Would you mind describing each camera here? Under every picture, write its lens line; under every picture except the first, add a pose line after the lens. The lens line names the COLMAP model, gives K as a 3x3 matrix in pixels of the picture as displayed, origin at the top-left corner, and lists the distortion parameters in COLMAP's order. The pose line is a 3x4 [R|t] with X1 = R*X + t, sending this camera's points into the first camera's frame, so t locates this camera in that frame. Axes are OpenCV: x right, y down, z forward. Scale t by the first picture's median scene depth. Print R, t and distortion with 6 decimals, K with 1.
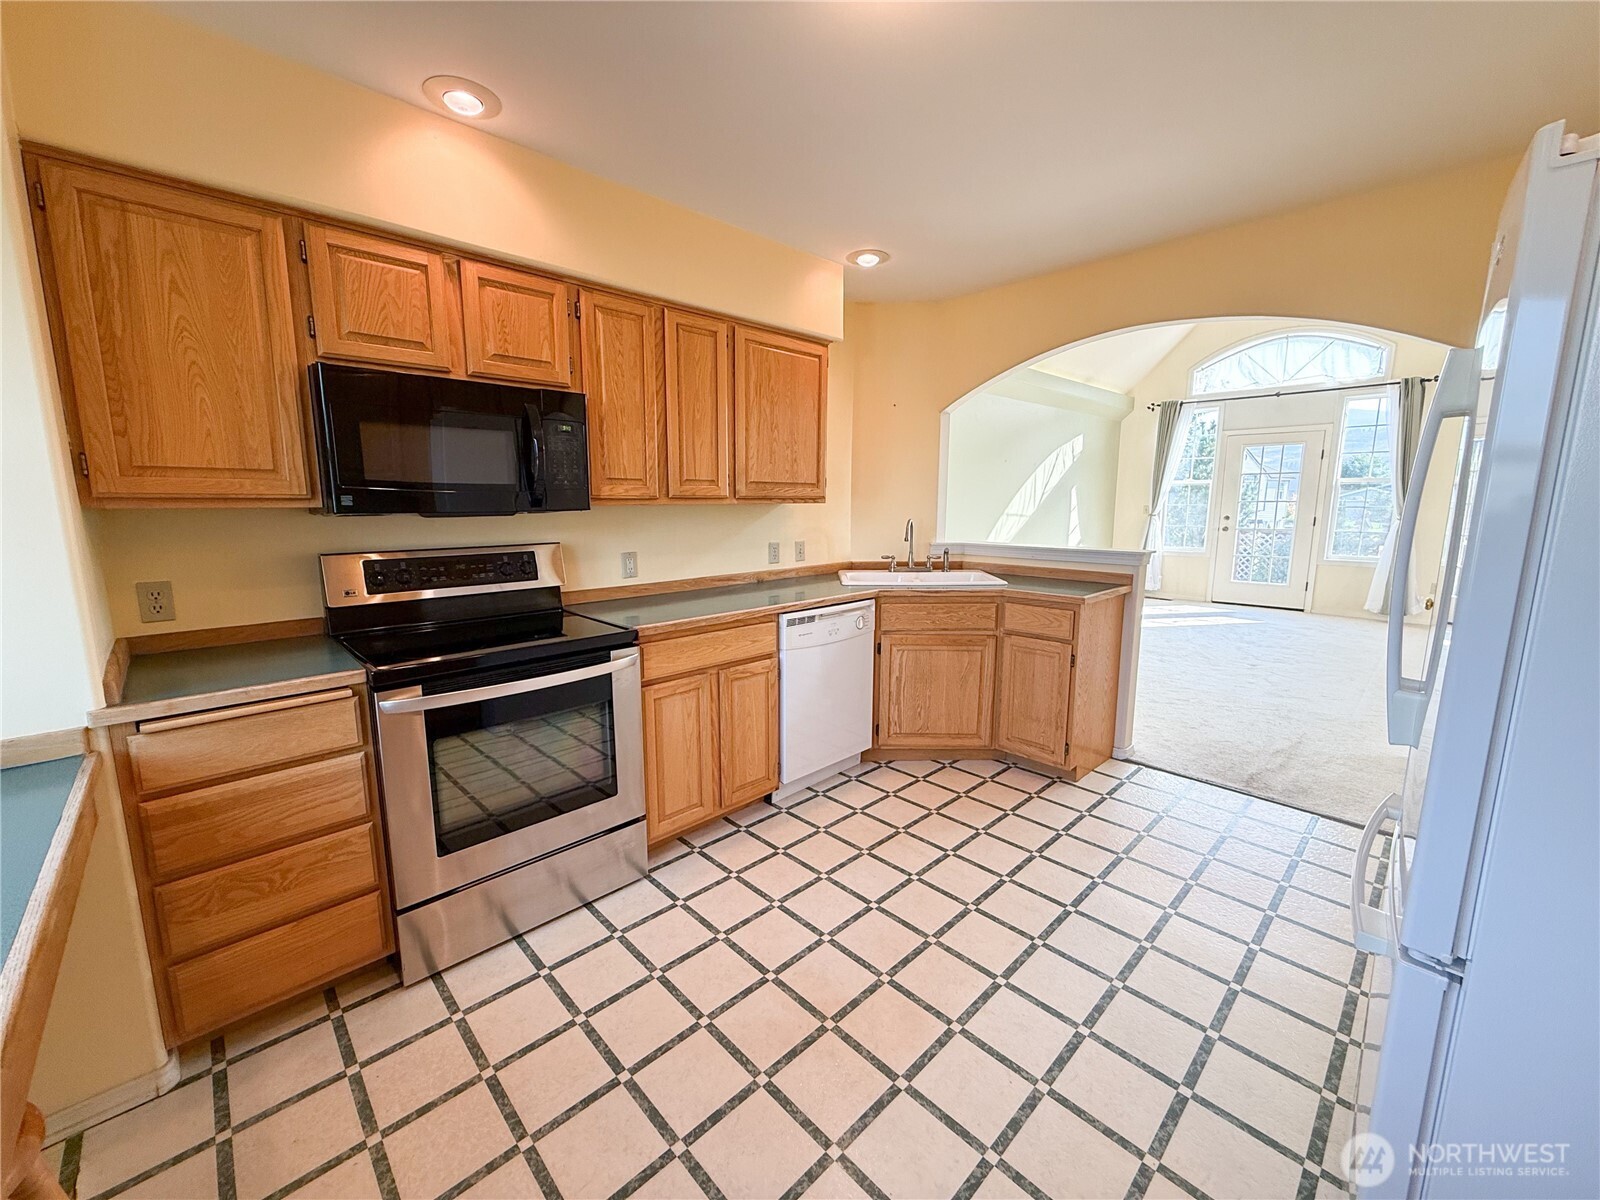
lens RADIAL K [[638.9, 0, 796.3], [0, 638.9, 599.4], [0, 0, 1]] dist [0.001342, 0.000015]
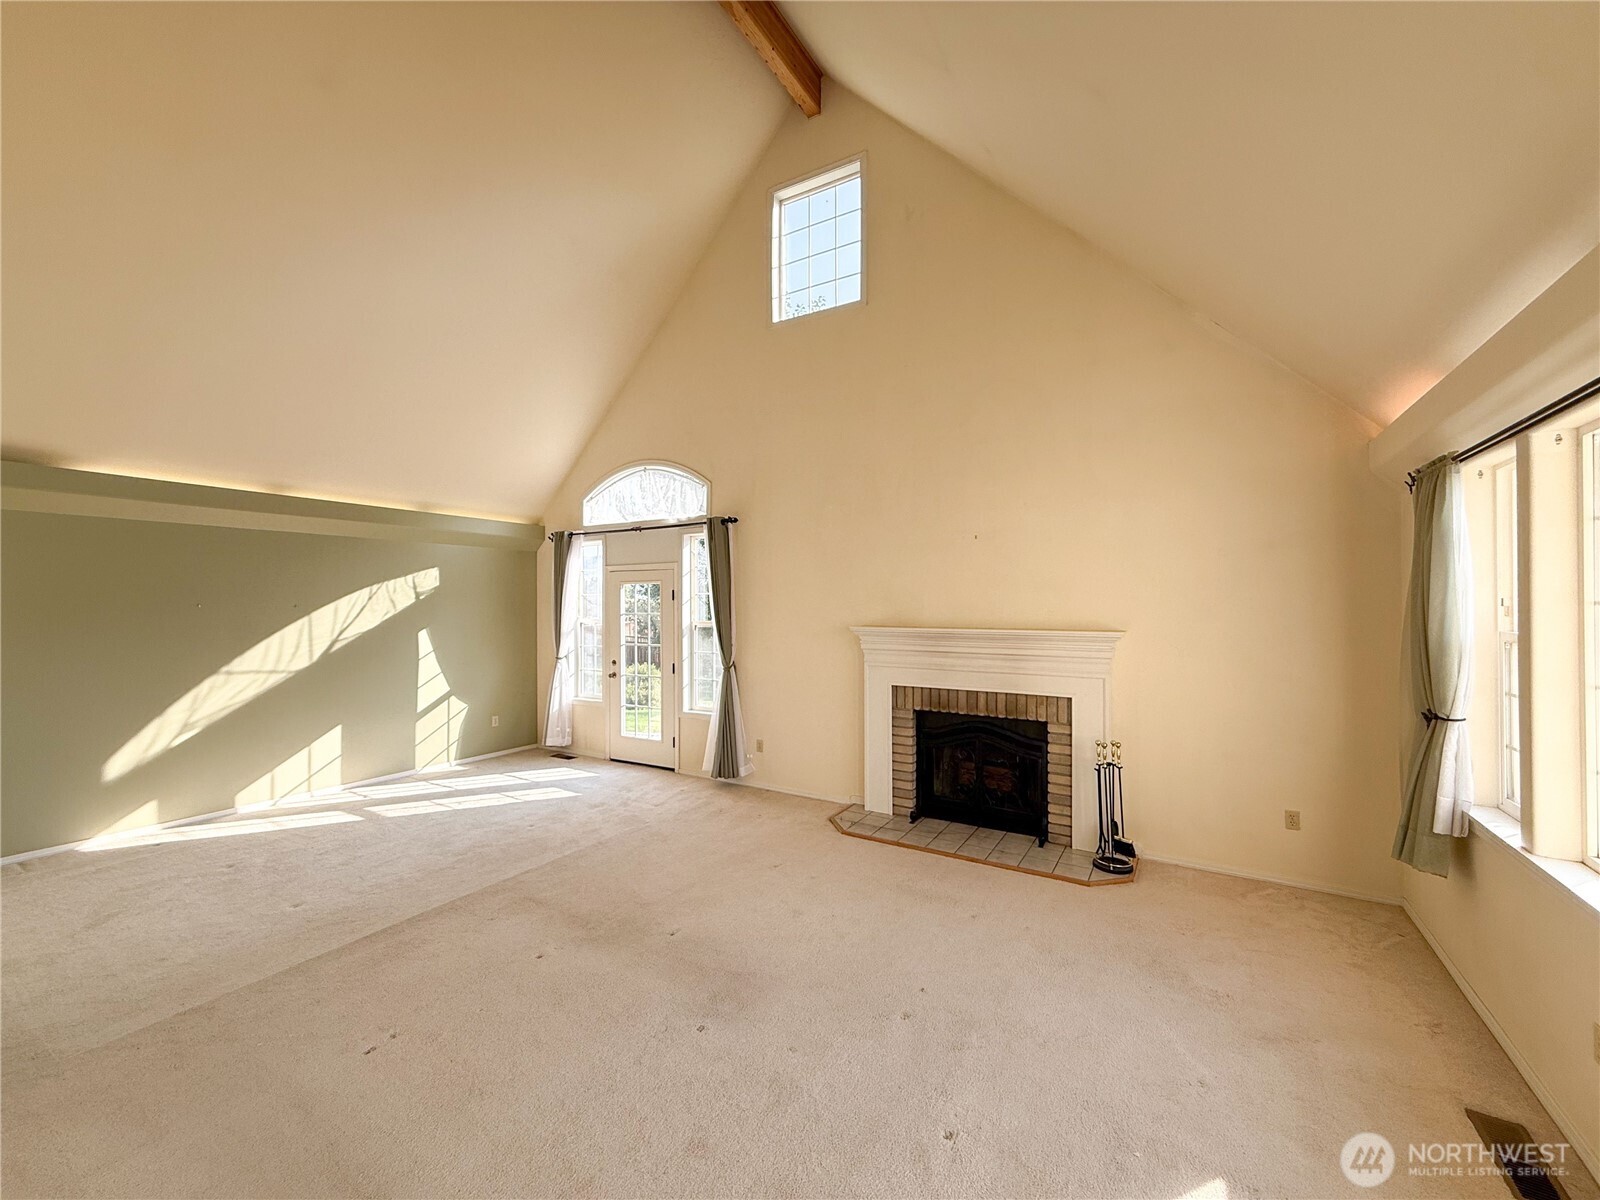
lens RADIAL K [[638.9, 0, 796.3], [0, 638.9, 599.4], [0, 0, 1]] dist [0.001342, 0.000015]
pose [[0.966813, 0.002117, 0.255478, 0.540552], [0.041078, 0.985668, -0.163622, -0.046180], [-0.252163, 0.168686, 0.952869, 0.067154]]
